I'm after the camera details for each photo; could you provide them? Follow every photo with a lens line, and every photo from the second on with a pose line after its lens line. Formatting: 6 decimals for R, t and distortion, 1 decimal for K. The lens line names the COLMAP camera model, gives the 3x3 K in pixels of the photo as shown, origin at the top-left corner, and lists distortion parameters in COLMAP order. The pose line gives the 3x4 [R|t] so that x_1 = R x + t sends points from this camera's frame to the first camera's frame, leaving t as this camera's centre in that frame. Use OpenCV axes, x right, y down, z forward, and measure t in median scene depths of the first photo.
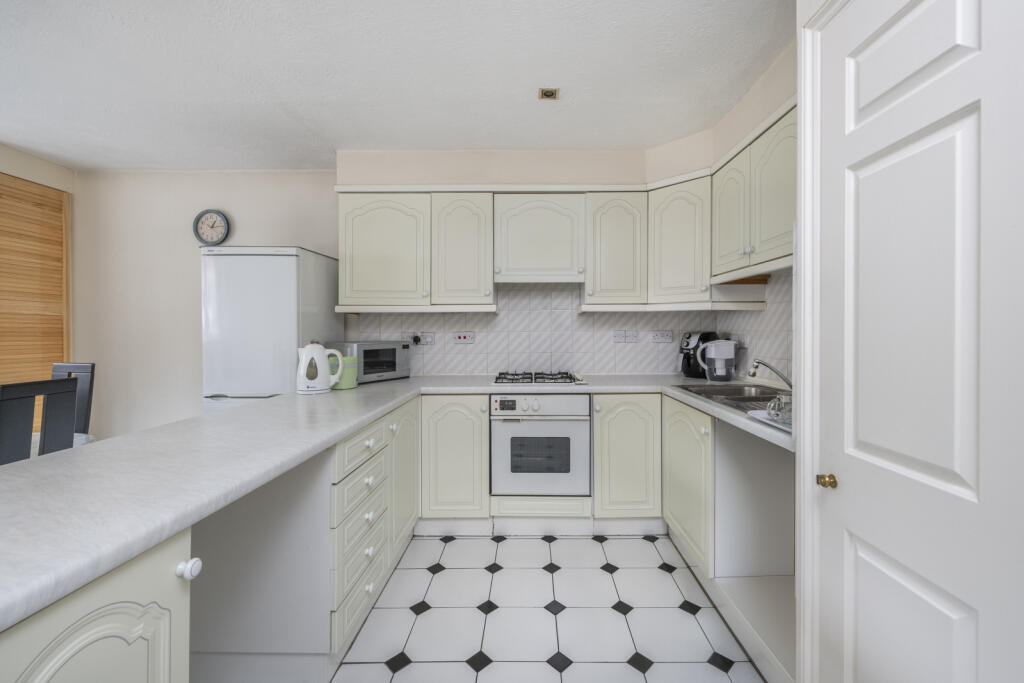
lens RADIAL K [[413.9, 0, 532.7], [0, 413.9, 322.0], [0, 0, 1]] dist [0.010564, -0.000810]
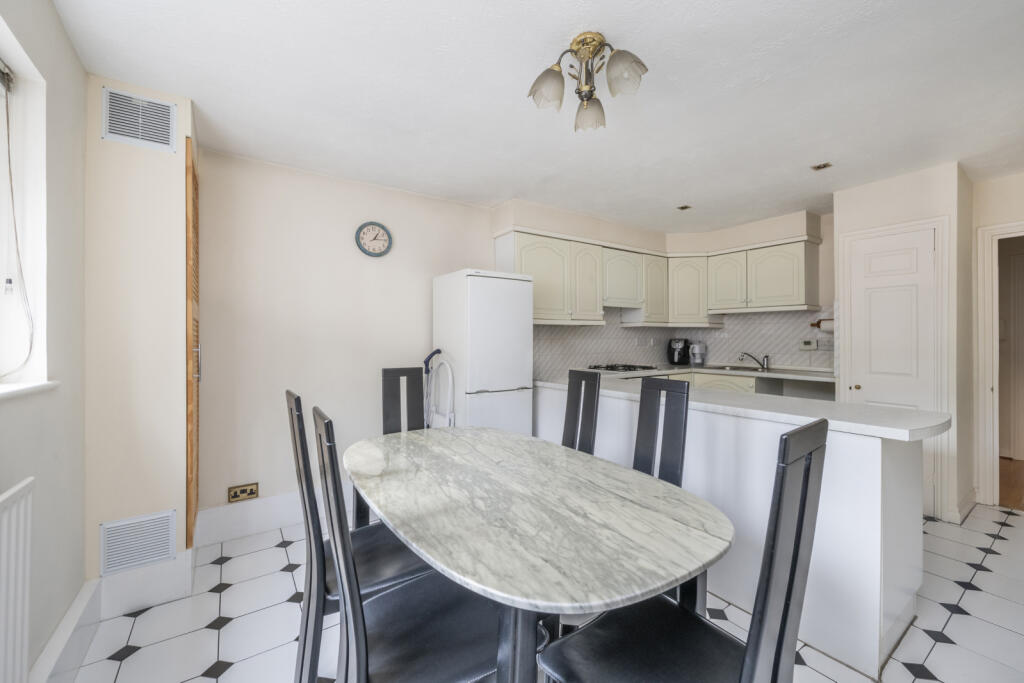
lens RADIAL K [[413.9, 0, 489.2], [0, 413.9, 328.4], [0, 0, 1]] dist [0.010564, -0.000810]
pose [[0.827985, 0.012210, 0.560618, -1.363787], [-0.009600, 0.999925, -0.007600, 0.000795], [-0.560668, 0.000911, 0.828040, -0.020804]]
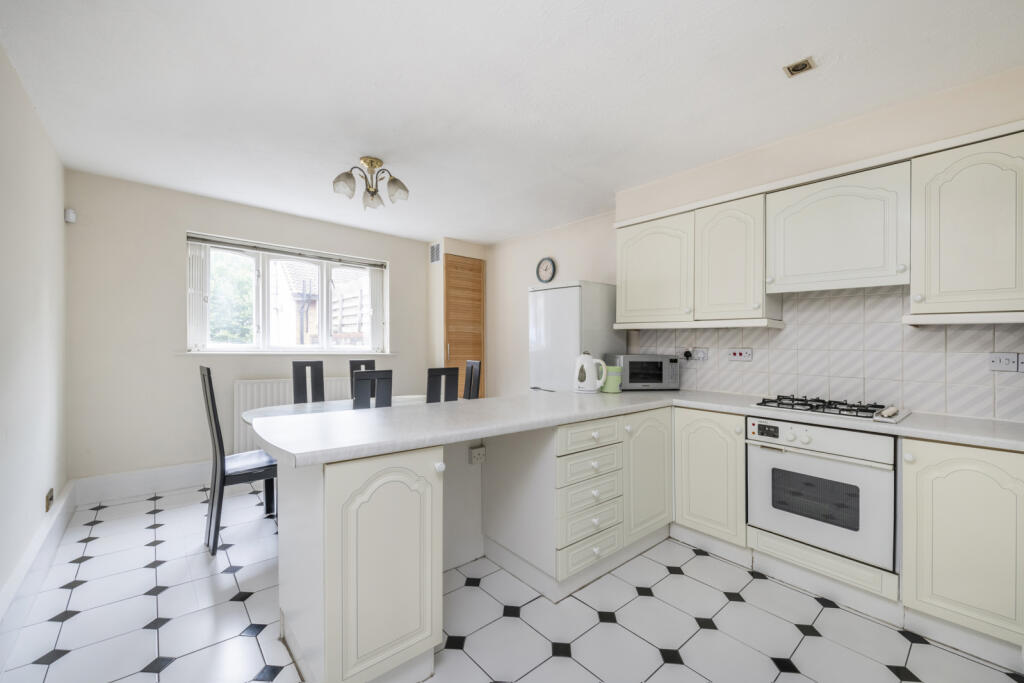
lens RADIAL K [[413.9, 0, 520.4], [0, 413.9, 342.7], [0, 0, 1]] dist [0.010564, -0.000810]
pose [[0.660216, 0.013545, -0.750954, 0.251273], [-0.002990, 0.999877, 0.015406, -0.002240], [0.751070, -0.007926, 0.660175, 0.006293]]
